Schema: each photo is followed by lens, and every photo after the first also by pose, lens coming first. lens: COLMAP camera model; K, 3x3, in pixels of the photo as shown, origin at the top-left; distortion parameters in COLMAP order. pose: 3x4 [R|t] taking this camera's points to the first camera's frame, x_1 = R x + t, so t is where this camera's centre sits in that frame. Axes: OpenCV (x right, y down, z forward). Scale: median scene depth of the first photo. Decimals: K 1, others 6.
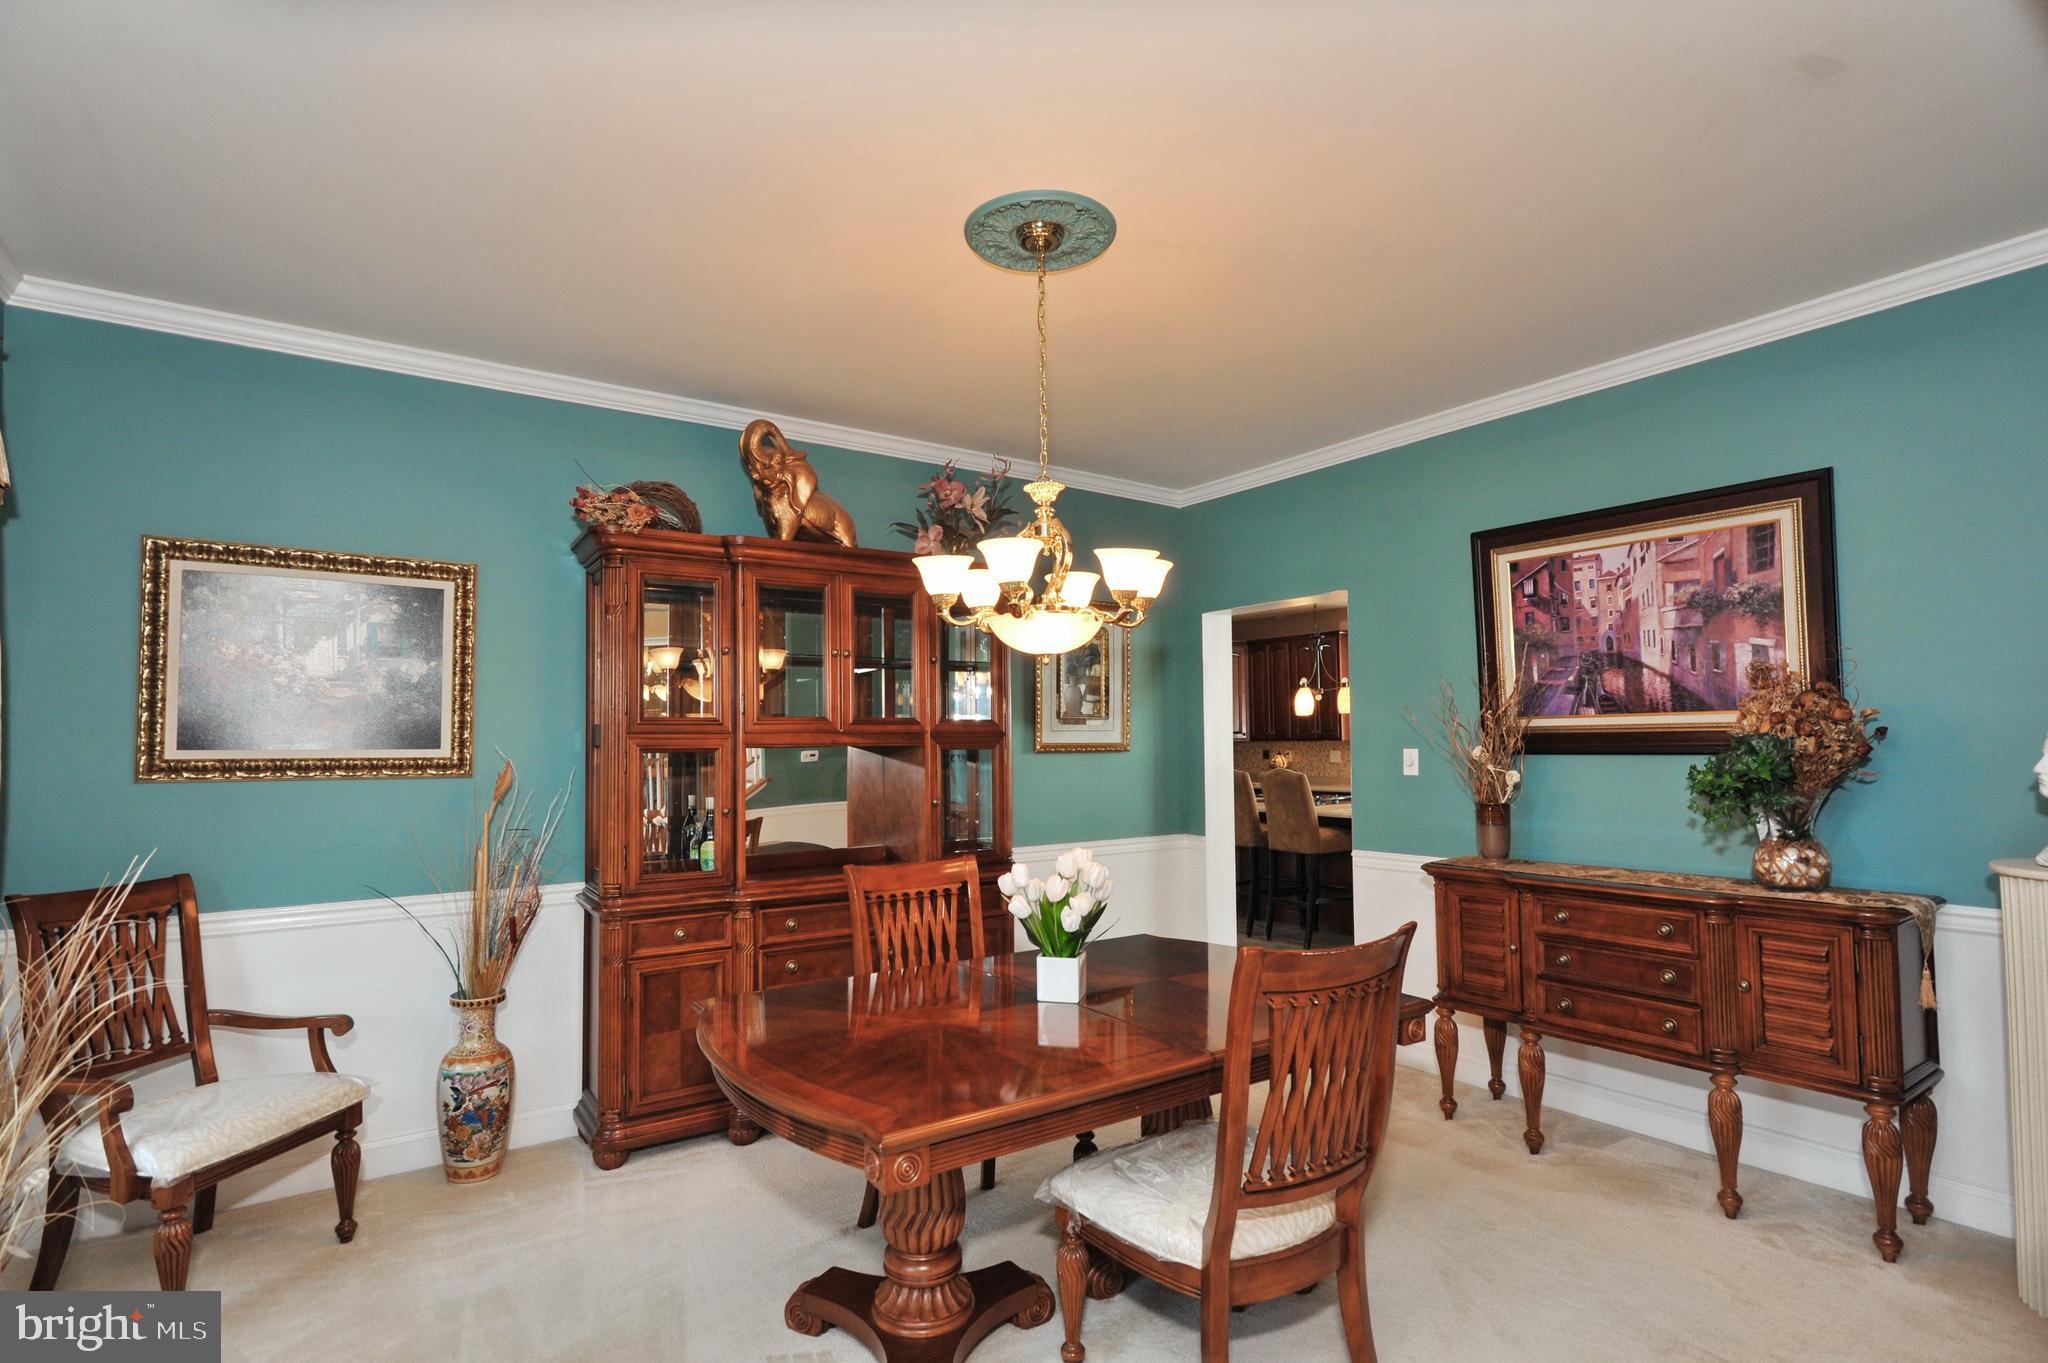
lens RADIAL K [[999.4, 0, 1014.1], [0, 999.4, 694.7], [0, 0, 1]] dist [0.001551, -0.002464]
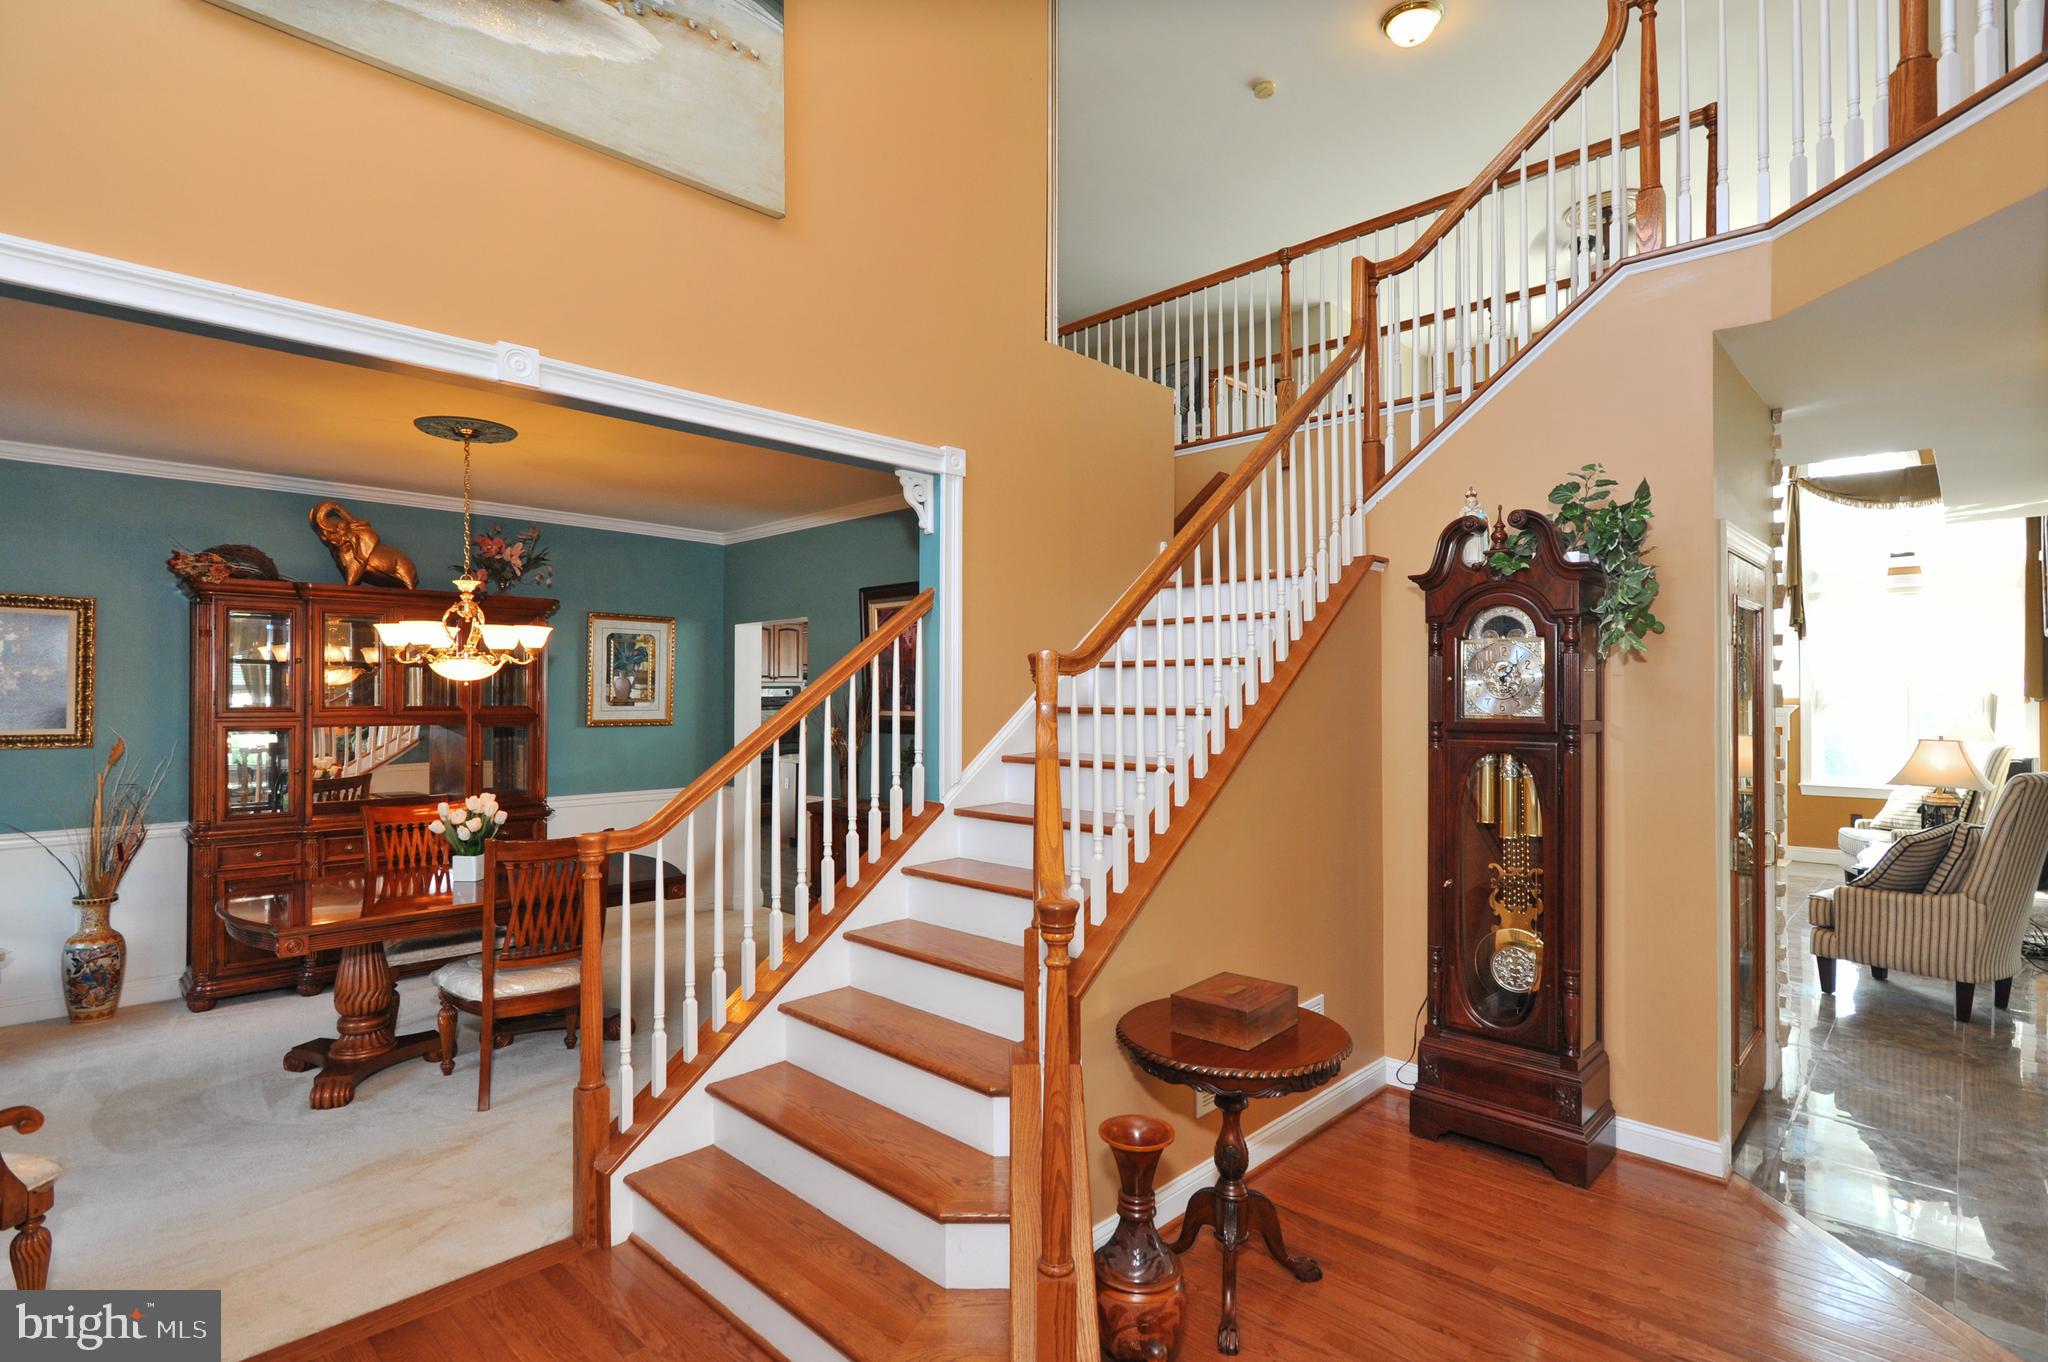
lens RADIAL K [[999.4, 0, 1030.2], [0, 999.4, 679.7], [0, 0, 1]] dist [0.001551, -0.002464]
pose [[0.980122, 0.015076, 0.197822, 0.495523], [-0.022032, 0.999212, 0.033006, -0.093672], [-0.197168, -0.036709, 0.979682, -0.669253]]
